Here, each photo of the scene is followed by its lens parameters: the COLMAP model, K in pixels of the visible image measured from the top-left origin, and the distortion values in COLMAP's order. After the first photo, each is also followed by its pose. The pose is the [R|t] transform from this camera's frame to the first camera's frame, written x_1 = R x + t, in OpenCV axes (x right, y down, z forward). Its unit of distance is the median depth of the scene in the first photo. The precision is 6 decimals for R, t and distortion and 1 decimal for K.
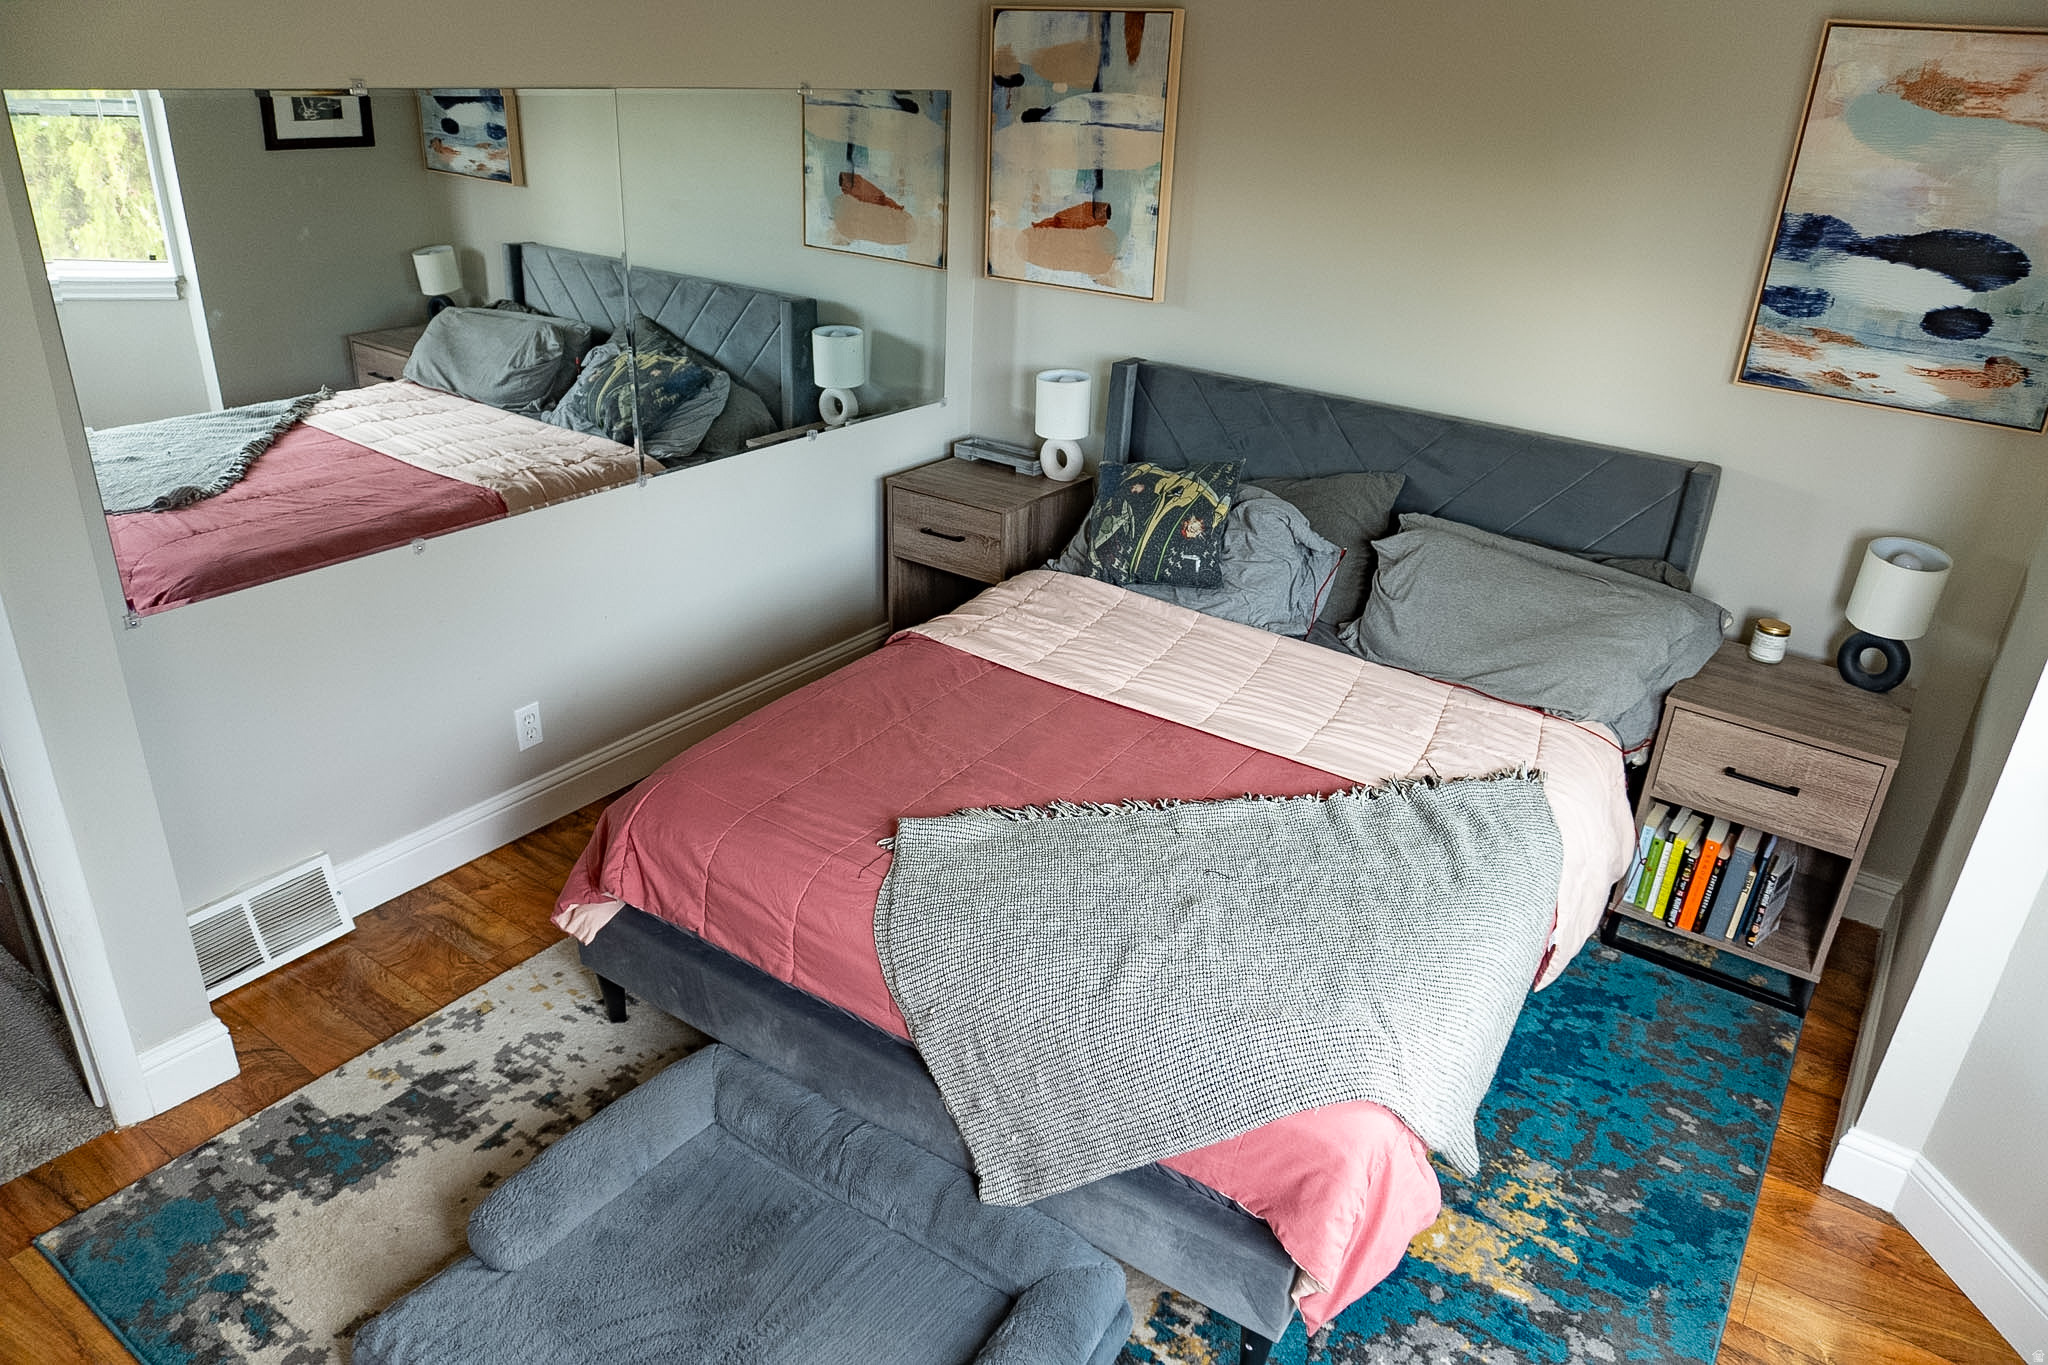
lens RADIAL K [[1366.0, 0, 1022.2], [0, 1366.0, 684.9], [0, 0, 1]] dist [-0.031234, -0.000036]
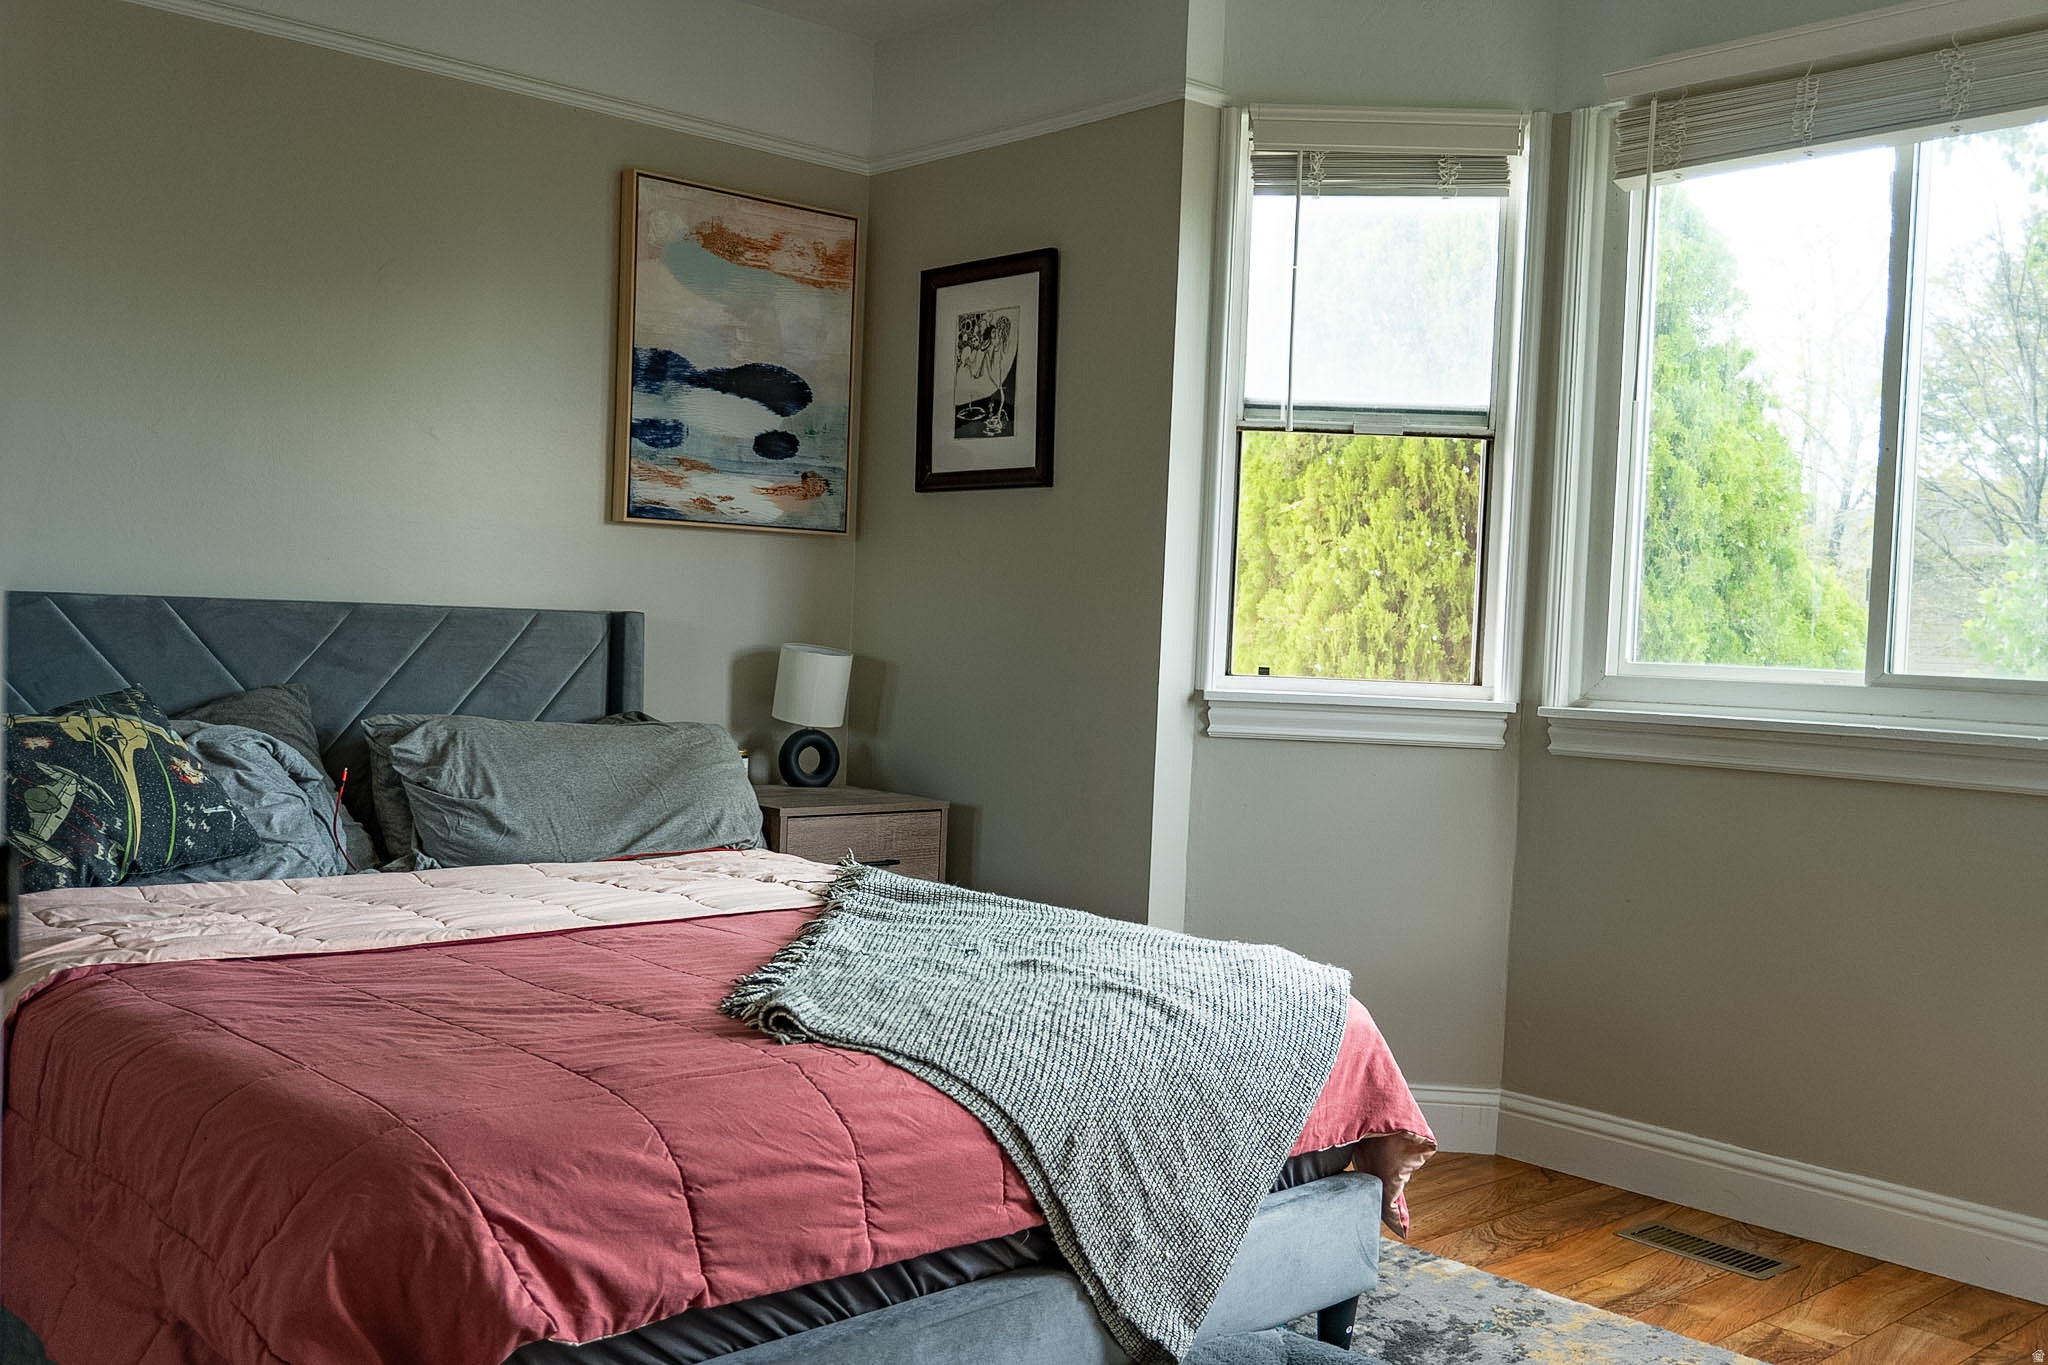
lens RADIAL K [[1907.2, 0, 1022.0], [0, 1907.2, 683.7], [0, 0, 1]] dist [-0.012955, 0.000000]
pose [[0.206486, -0.069553, 0.975974, -0.794204], [0.392077, 0.919768, -0.017404, 0.018068], [-0.896459, 0.386251, 0.217190, 0.541744]]
